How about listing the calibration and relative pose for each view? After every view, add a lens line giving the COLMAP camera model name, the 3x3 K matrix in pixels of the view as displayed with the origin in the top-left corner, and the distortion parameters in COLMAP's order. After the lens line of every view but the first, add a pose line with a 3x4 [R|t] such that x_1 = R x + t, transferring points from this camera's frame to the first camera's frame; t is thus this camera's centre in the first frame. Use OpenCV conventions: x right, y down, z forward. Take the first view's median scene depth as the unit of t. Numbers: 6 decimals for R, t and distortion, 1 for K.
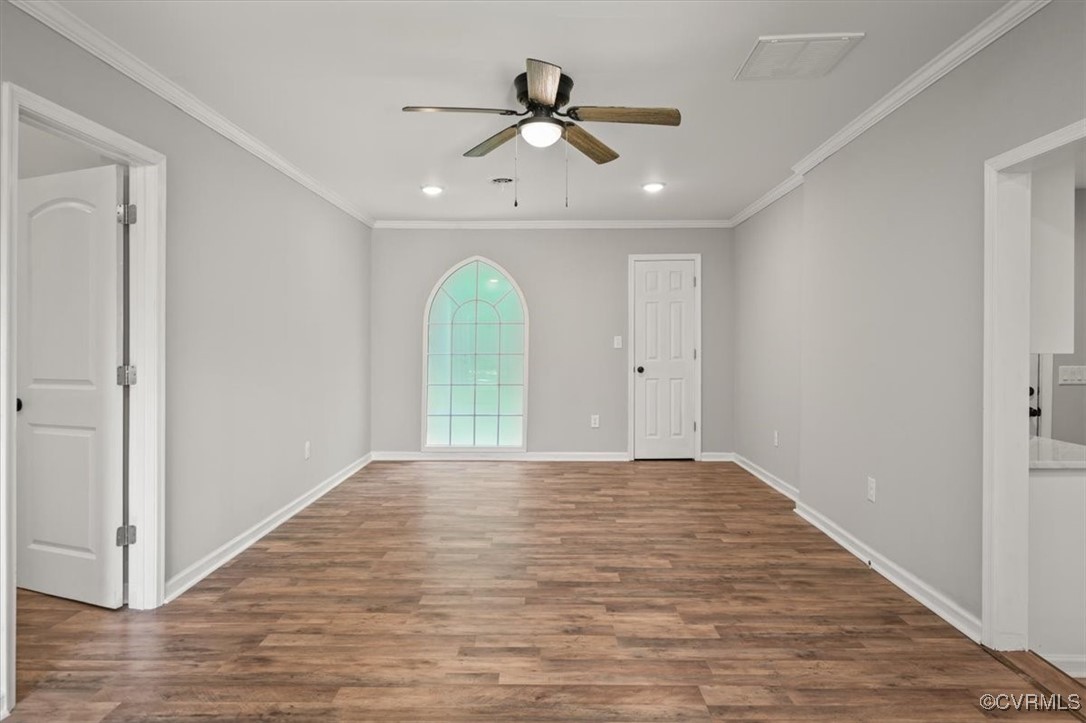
lens RADIAL K [[505.9, 0, 542.4], [0, 505.9, 350.7], [0, 0, 1]] dist [0.003666, 0.000416]
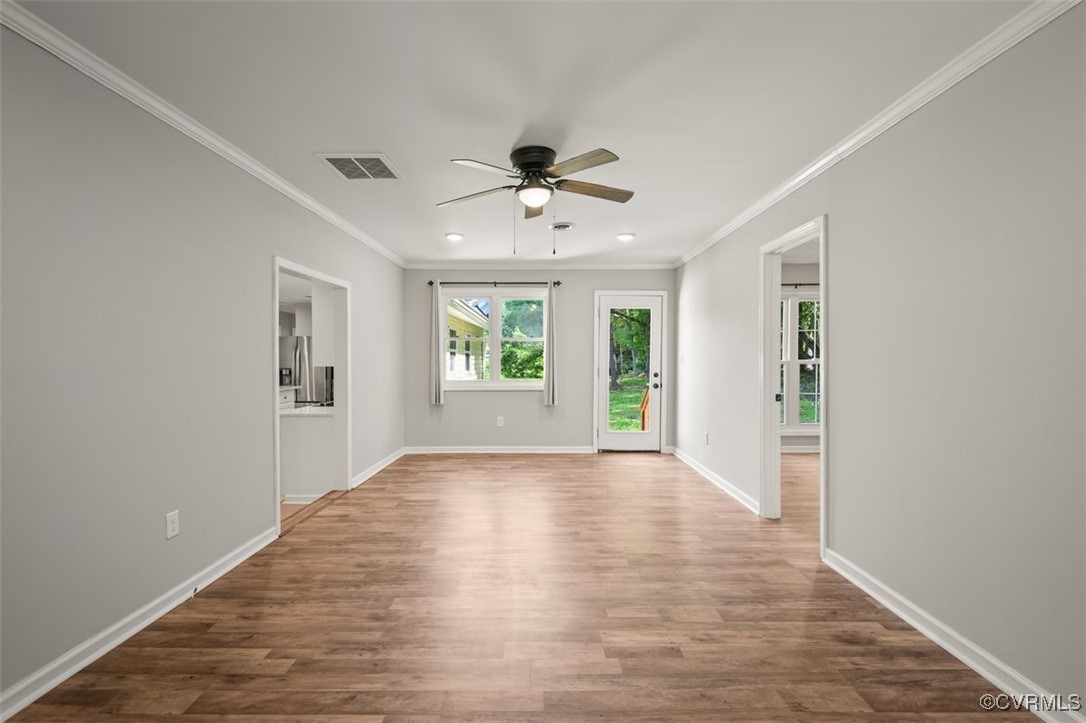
lens RADIAL K [[505.9, 0, 543.6], [0, 505.9, 356.7], [0, 0, 1]] dist [0.003666, 0.000416]
pose [[-0.999980, 0.003514, -0.005281, -0.023561], [0.003347, 0.999504, 0.031300, -0.070819], [0.005389, 0.031282, -0.999496, 2.387303]]
